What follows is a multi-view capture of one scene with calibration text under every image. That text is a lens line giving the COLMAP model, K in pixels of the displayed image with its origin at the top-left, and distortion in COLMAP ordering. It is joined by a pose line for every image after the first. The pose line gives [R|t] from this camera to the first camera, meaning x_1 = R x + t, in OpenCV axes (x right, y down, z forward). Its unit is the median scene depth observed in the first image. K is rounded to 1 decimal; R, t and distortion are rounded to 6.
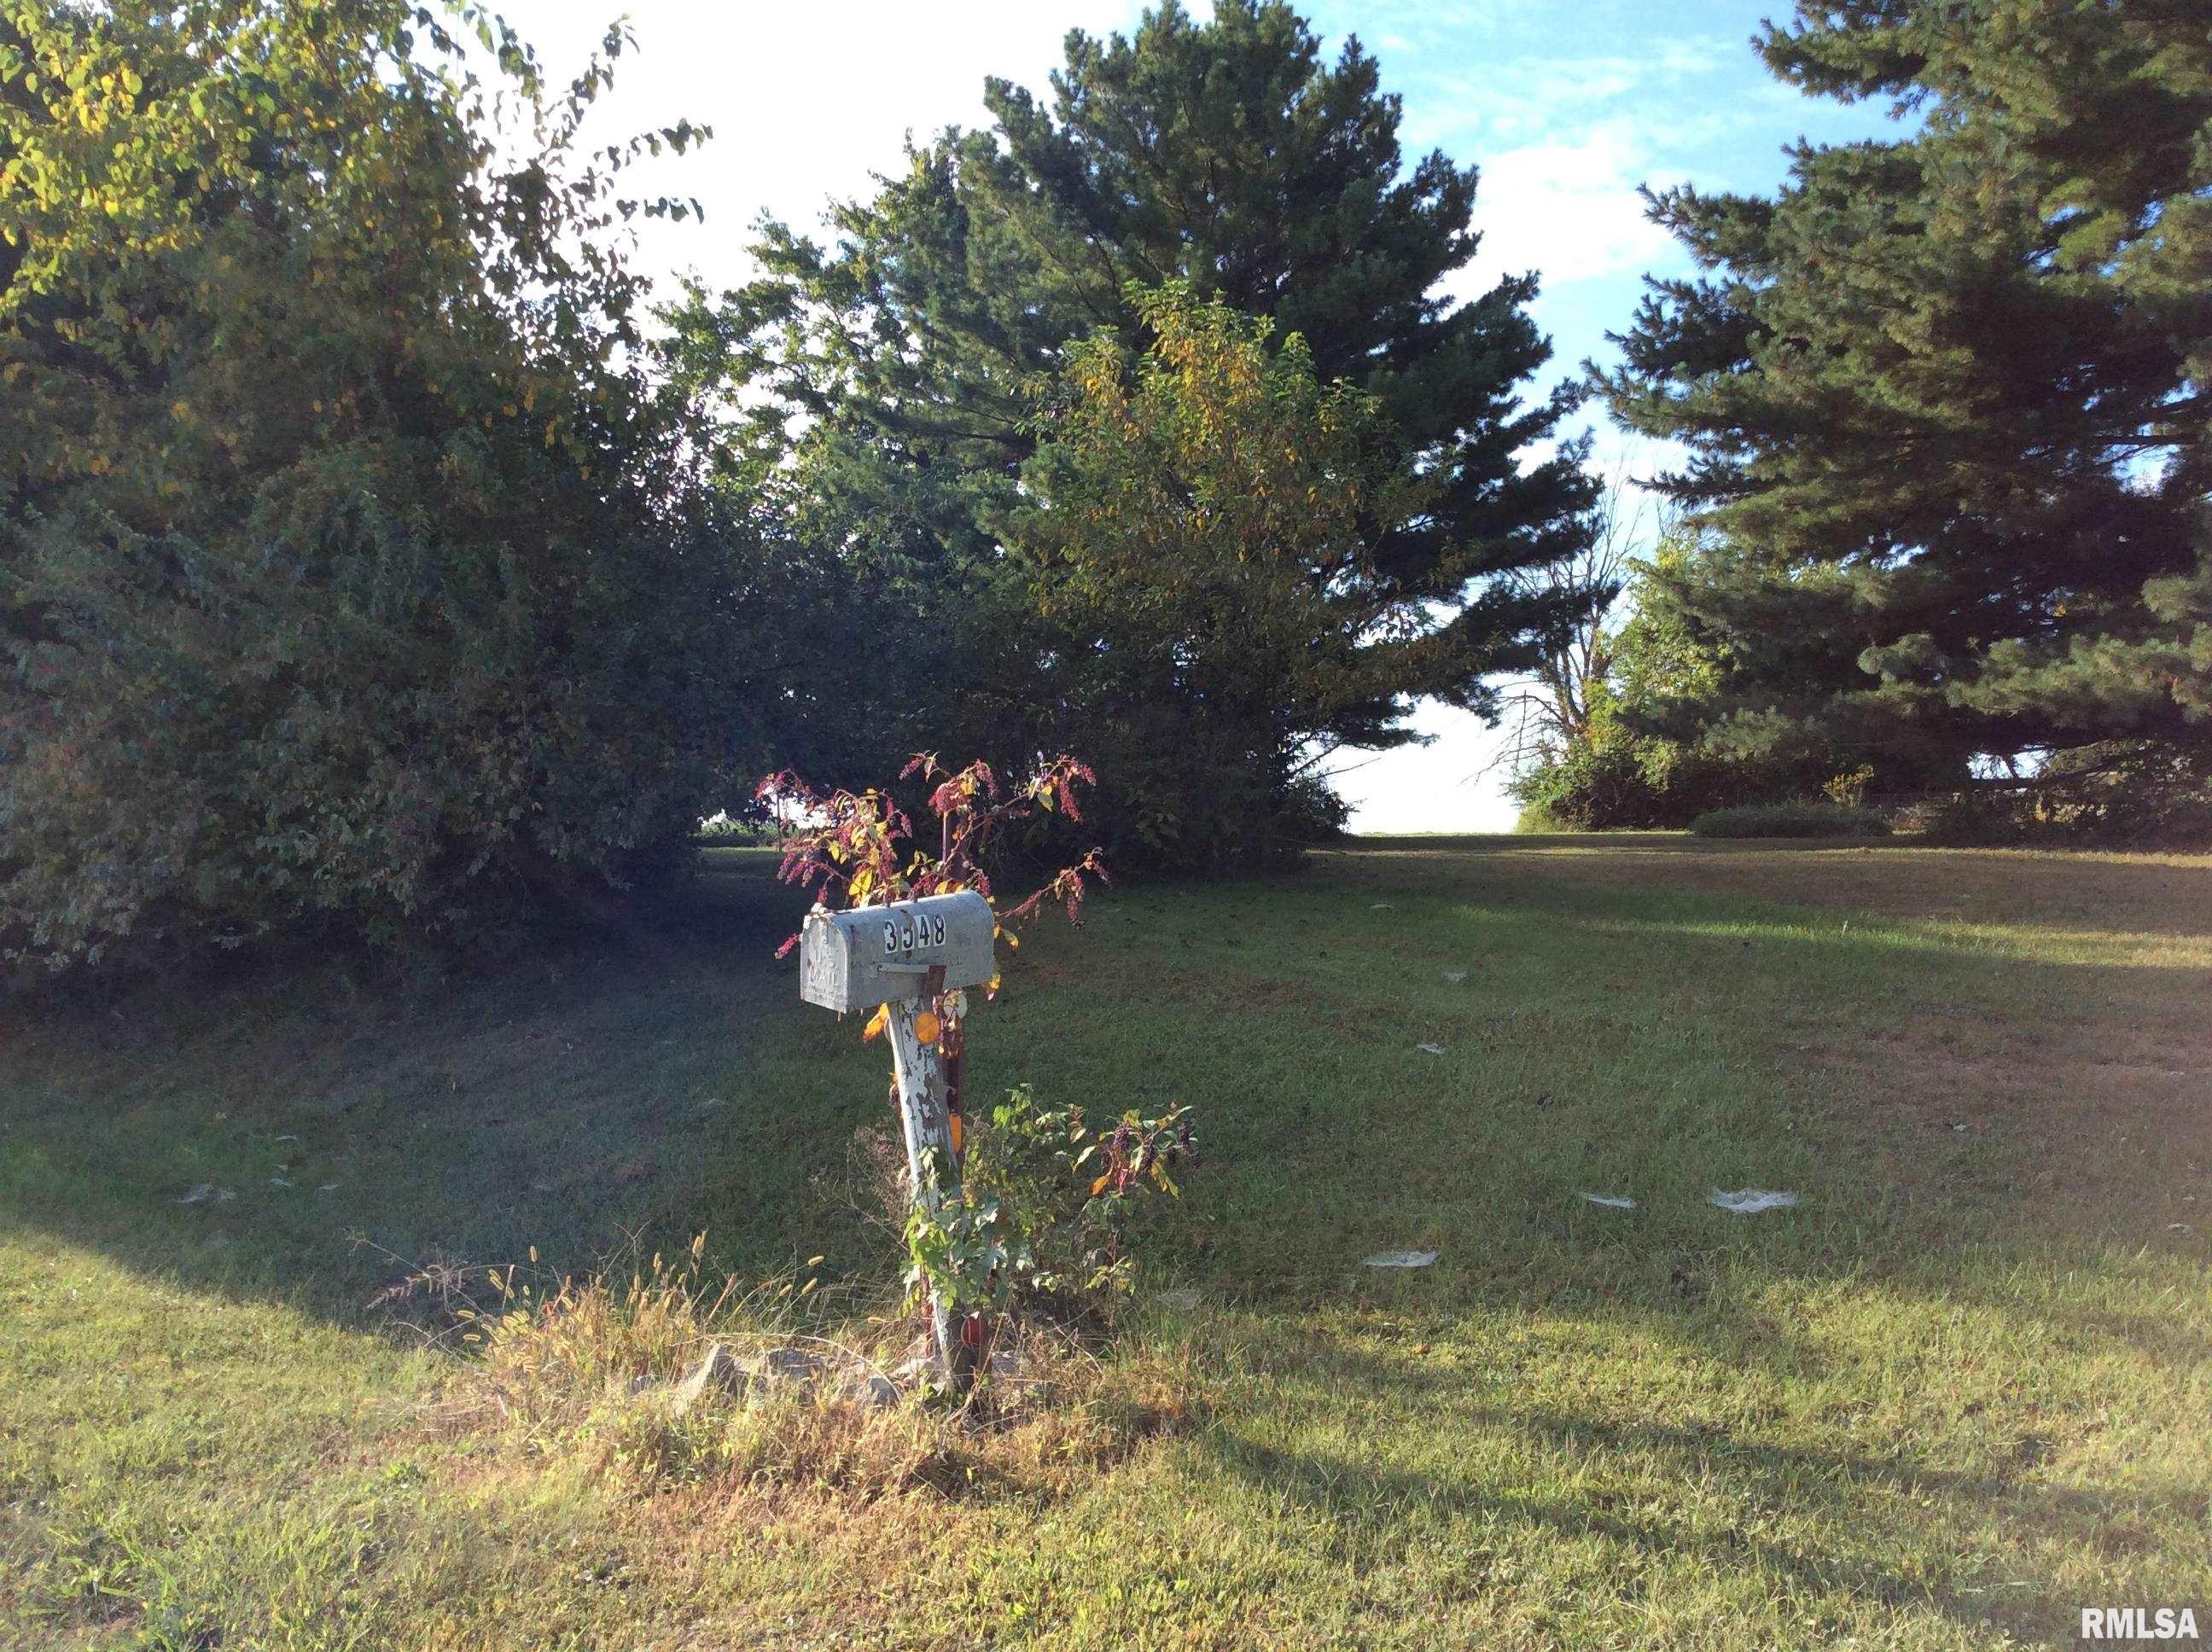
lens RADIAL K [[2015.4, 0, 1105.8], [0, 2015.4, 818.7], [0, 0, 1]] dist [0.036991, 0.000000]
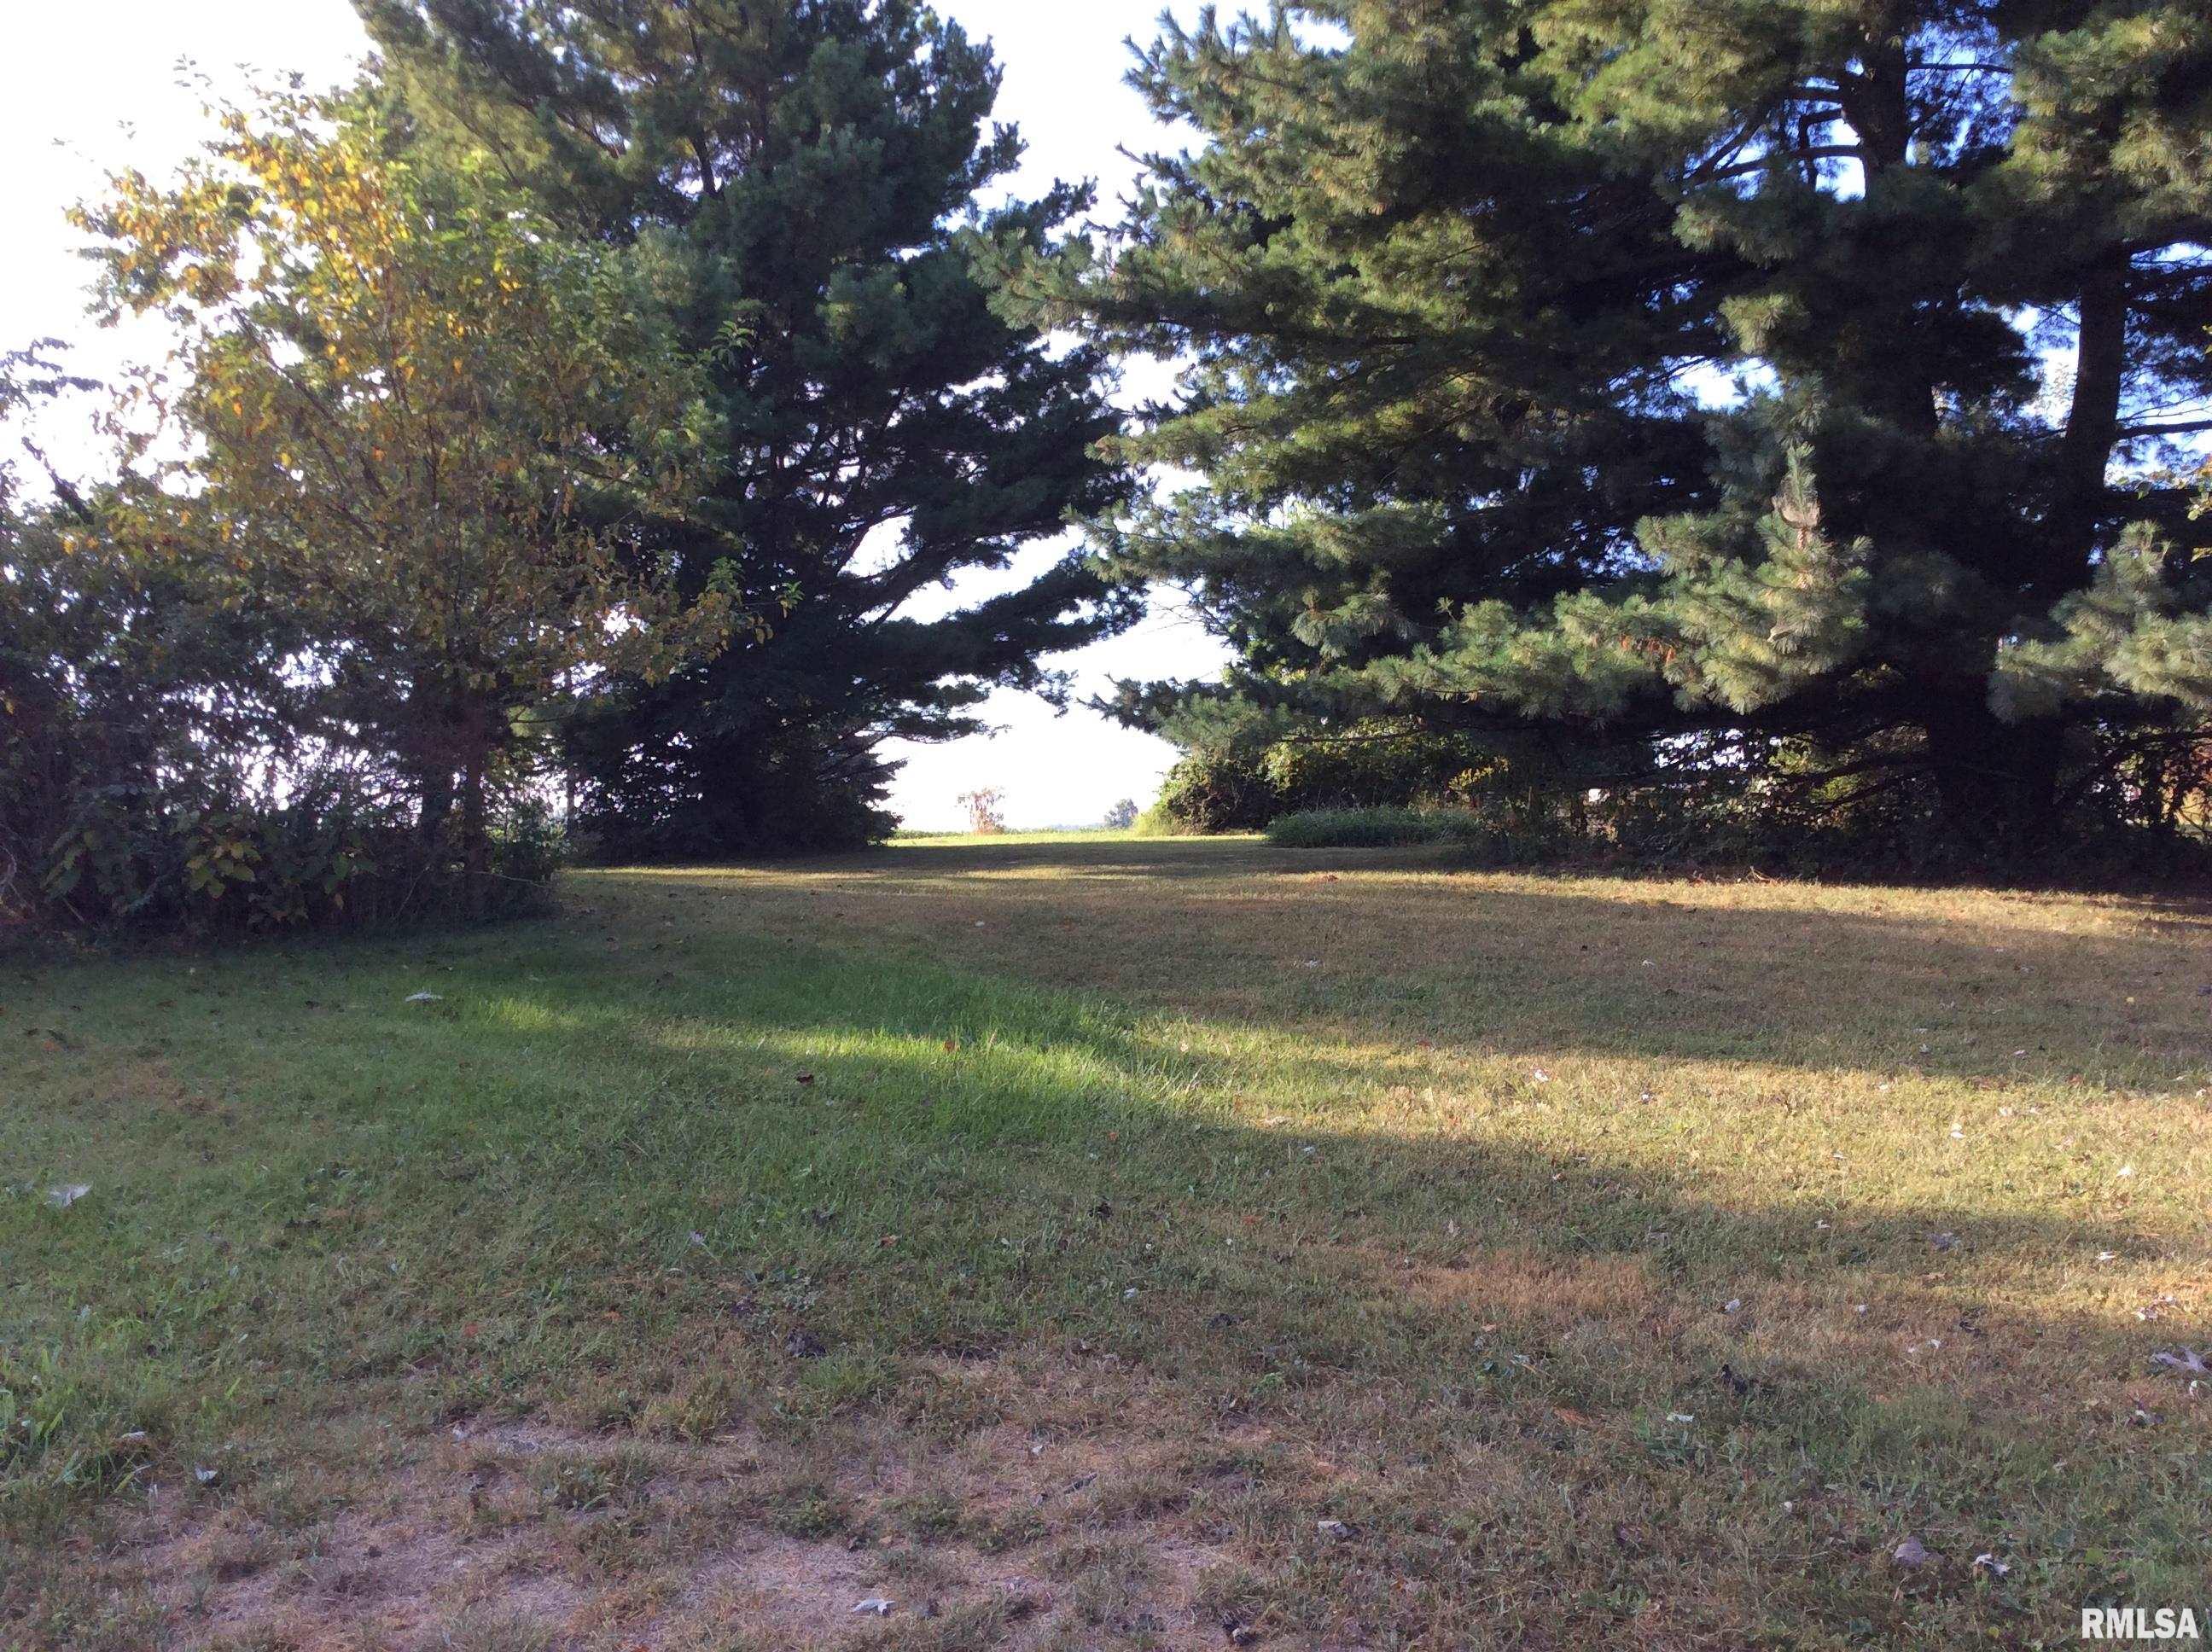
lens RADIAL K [[2015.4, 0, 1105.8], [0, 2015.4, 828.1], [0, 0, 1]] dist [0.036991, 0.000000]
pose [[0.995152, -0.006386, 0.098138, 0.180561], [0.005361, 0.999928, 0.010712, -0.009785], [-0.098199, -0.010134, 0.995115, 0.209760]]
